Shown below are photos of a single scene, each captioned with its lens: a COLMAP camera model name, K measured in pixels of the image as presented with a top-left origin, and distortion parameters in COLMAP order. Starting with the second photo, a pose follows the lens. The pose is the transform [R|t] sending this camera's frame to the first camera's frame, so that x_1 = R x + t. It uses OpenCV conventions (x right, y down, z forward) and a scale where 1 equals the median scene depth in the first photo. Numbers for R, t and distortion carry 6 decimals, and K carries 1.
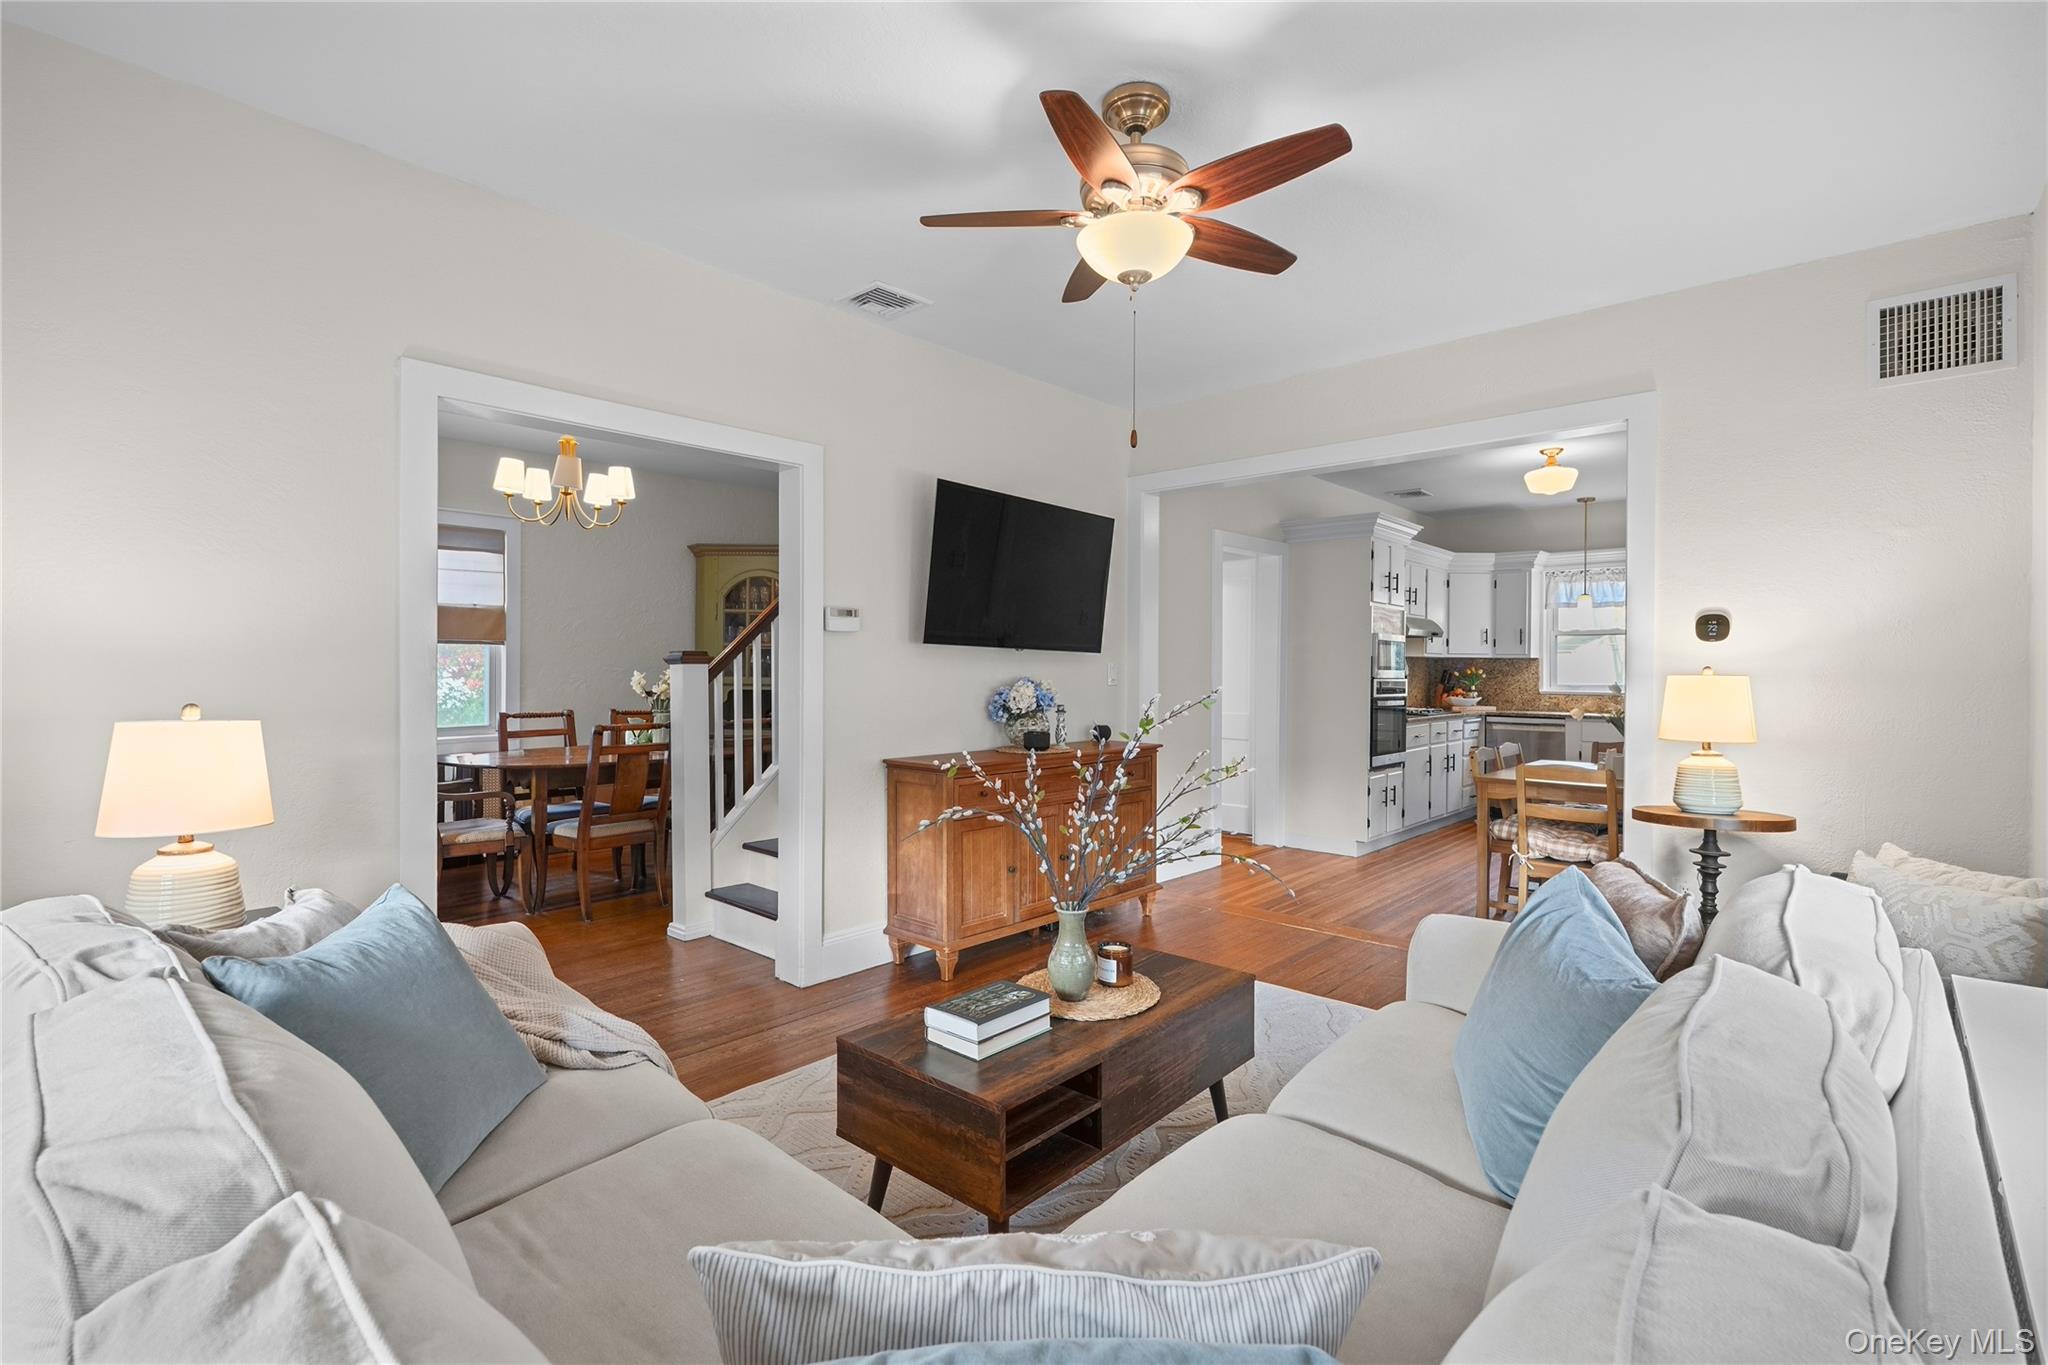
lens RADIAL K [[956.8, 0, 1032.4], [0, 956.8, 677.2], [0, 0, 1]] dist [-0.000841, 0.000261]
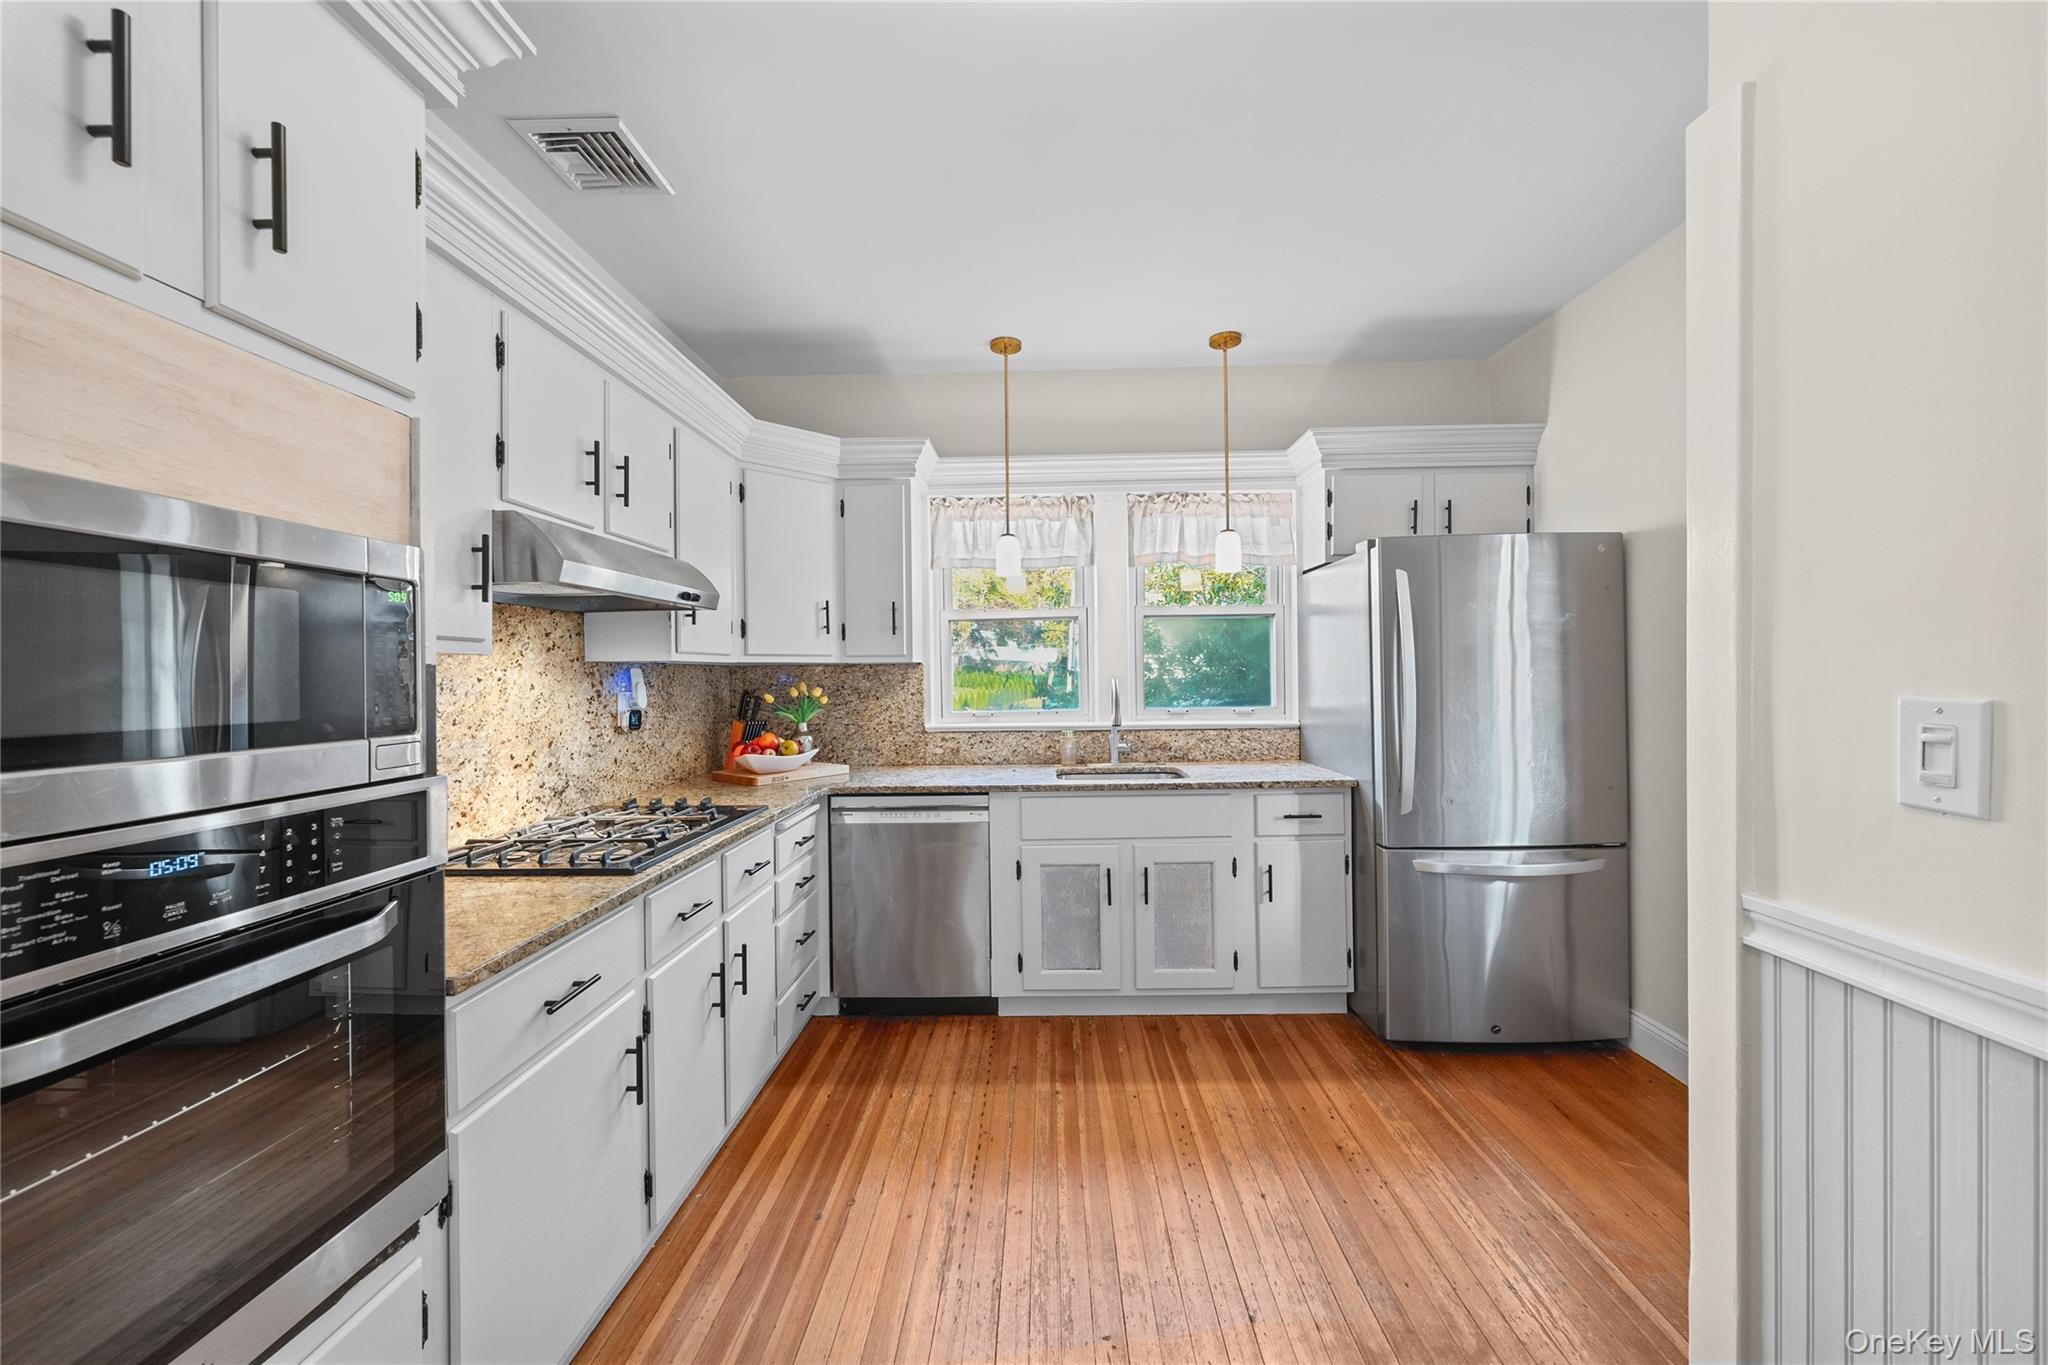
lens RADIAL K [[750.2, 0, 1037.4], [0, 750.2, 678.6], [0, 0, 1]] dist [-0.002017, -0.000107]
pose [[0.753479, -0.014365, 0.657315, 0.311746], [0.018793, 0.999823, 0.000307, -0.010910], [-0.657203, 0.012122, 0.753616, 0.658840]]
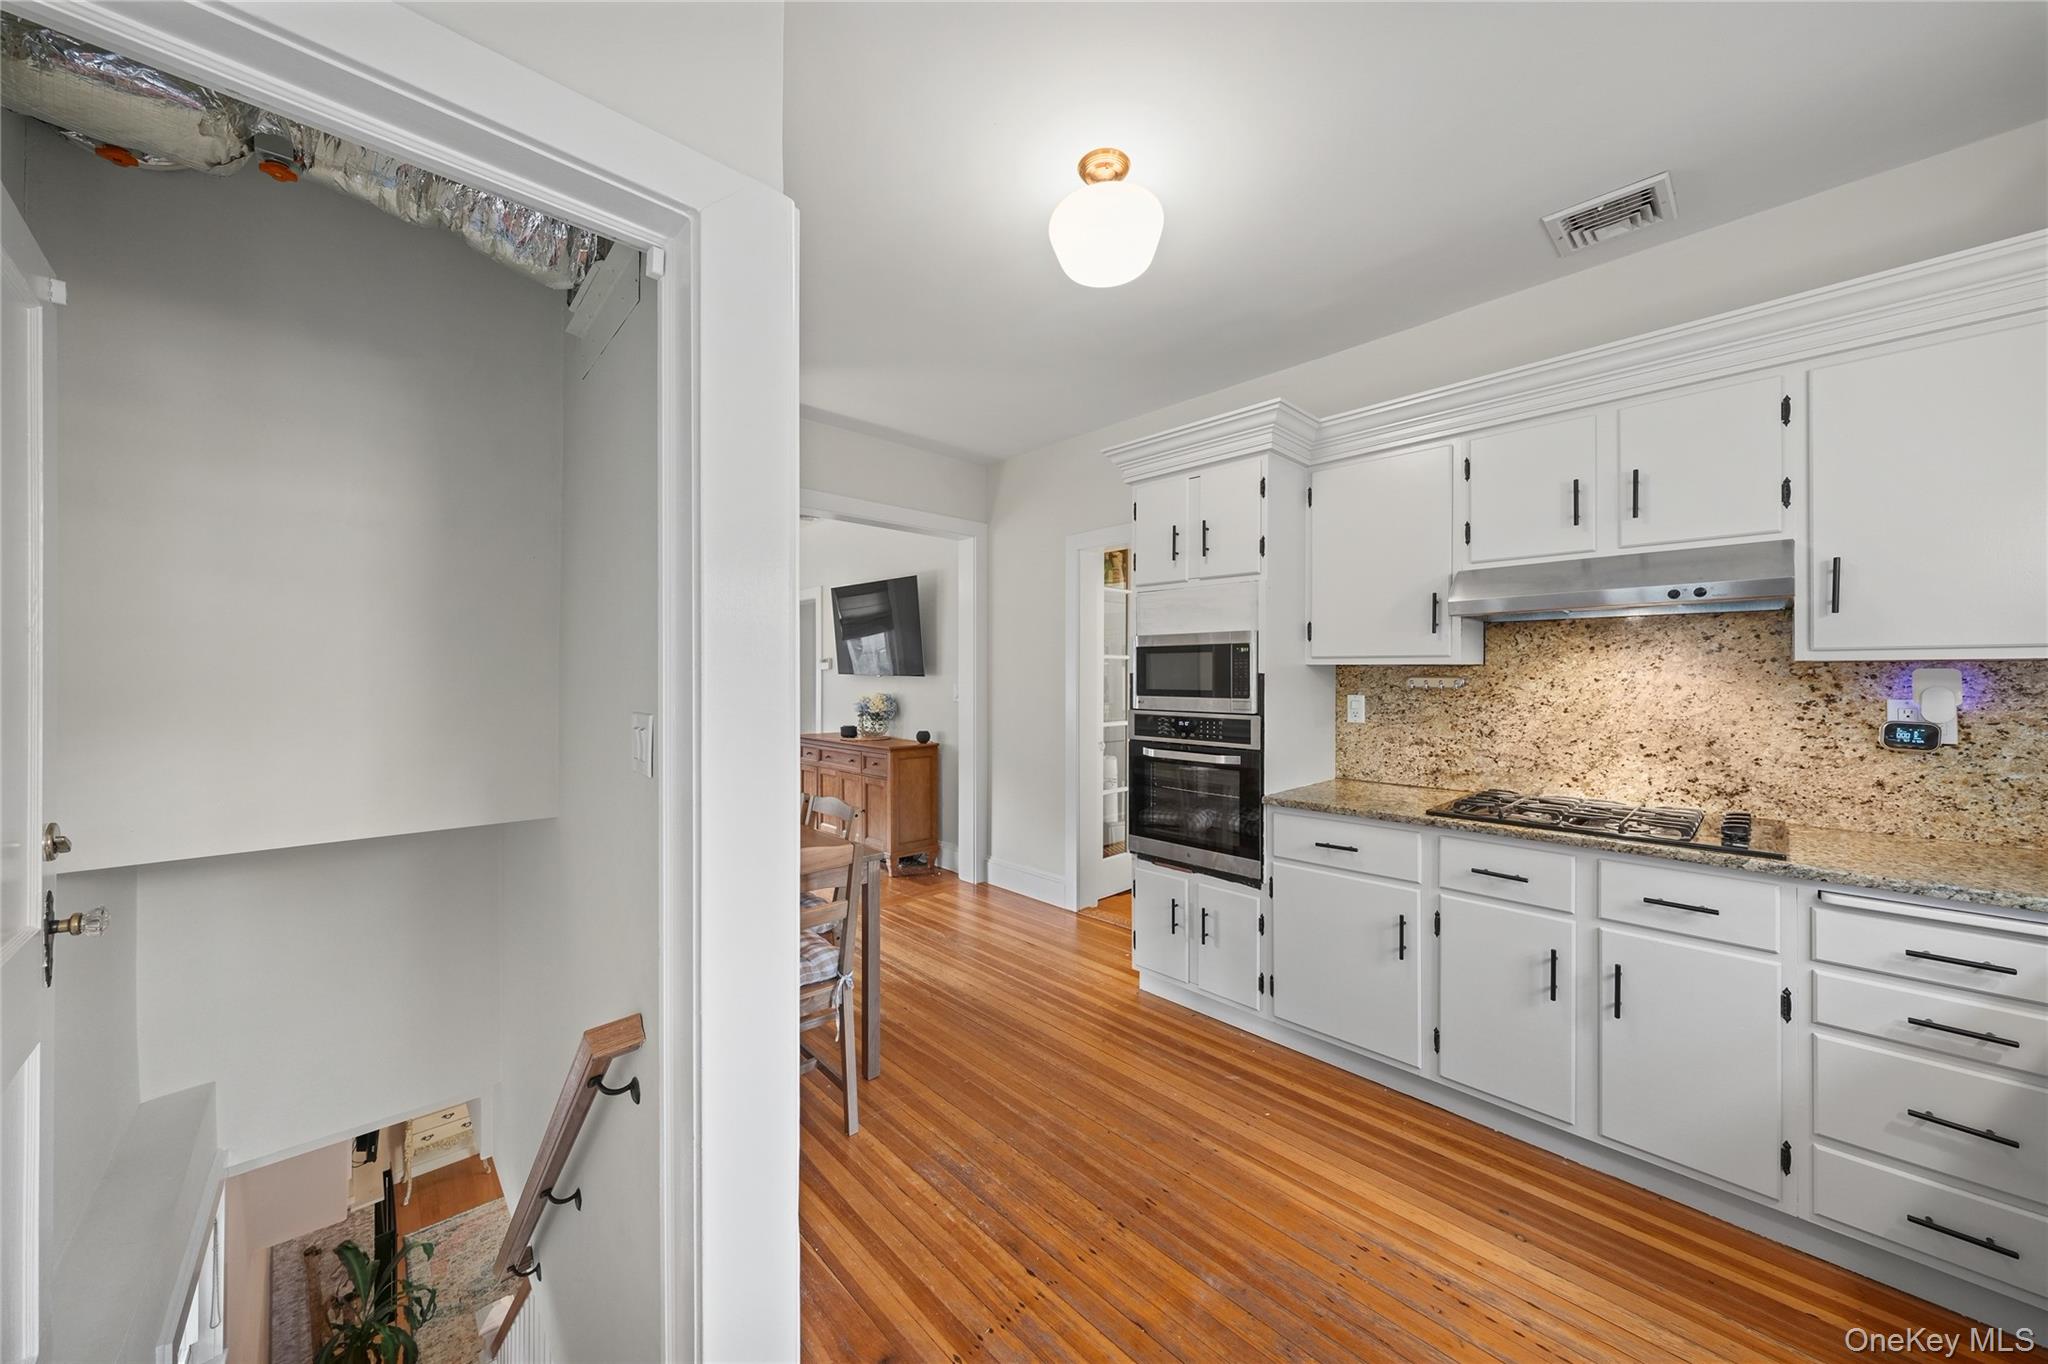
lens RADIAL K [[726.8, 0, 1022.4], [0, 726.8, 665.8], [0, 0, 1]] dist [-0.002400, 0.000262]
pose [[-0.088335, -0.012670, -0.996010, 0.634221], [-0.009534, 0.999884, -0.011874, -0.013639], [0.996045, 0.008447, -0.088446, 0.742280]]
